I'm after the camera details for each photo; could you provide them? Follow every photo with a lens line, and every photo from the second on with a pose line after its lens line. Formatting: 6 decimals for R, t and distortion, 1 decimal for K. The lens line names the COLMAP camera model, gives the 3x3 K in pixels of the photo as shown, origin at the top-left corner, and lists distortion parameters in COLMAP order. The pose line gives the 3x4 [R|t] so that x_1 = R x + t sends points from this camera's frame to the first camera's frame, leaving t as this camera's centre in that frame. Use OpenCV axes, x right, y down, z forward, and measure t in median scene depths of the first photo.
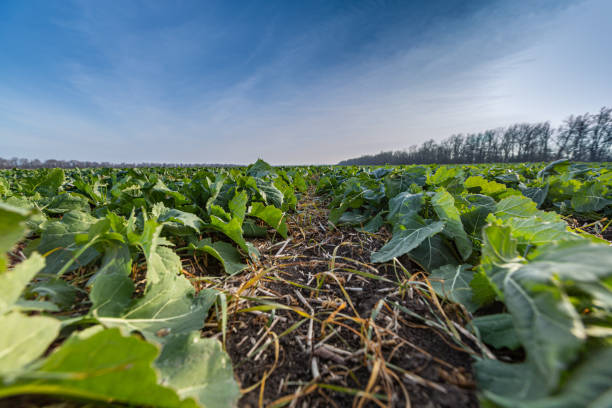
lens RADIAL K [[268.3, 0, 306.0], [0, 268.3, 204.0], [0, 0, 1]] dist [-0.004045, -0.000498]
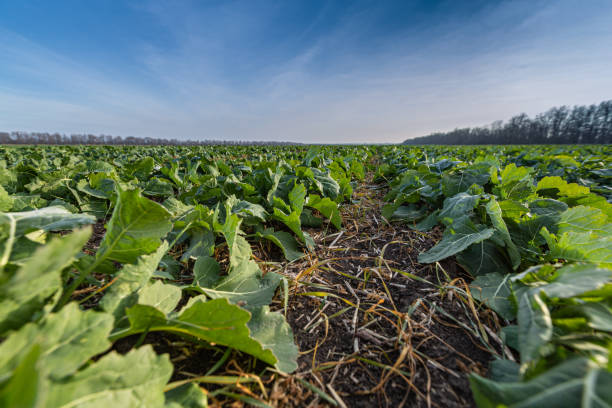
lens RADIAL K [[281.7, 0, 306.0], [0, 281.7, 204.0], [0, 0, 1]] dist [-0.001215, -0.000805]
pose [[0.978800, 0.052097, -0.198083, 0.020348], [-0.038328, 0.996615, 0.072724, -0.094831], [0.201201, -0.063590, 0.977484, -0.205253]]
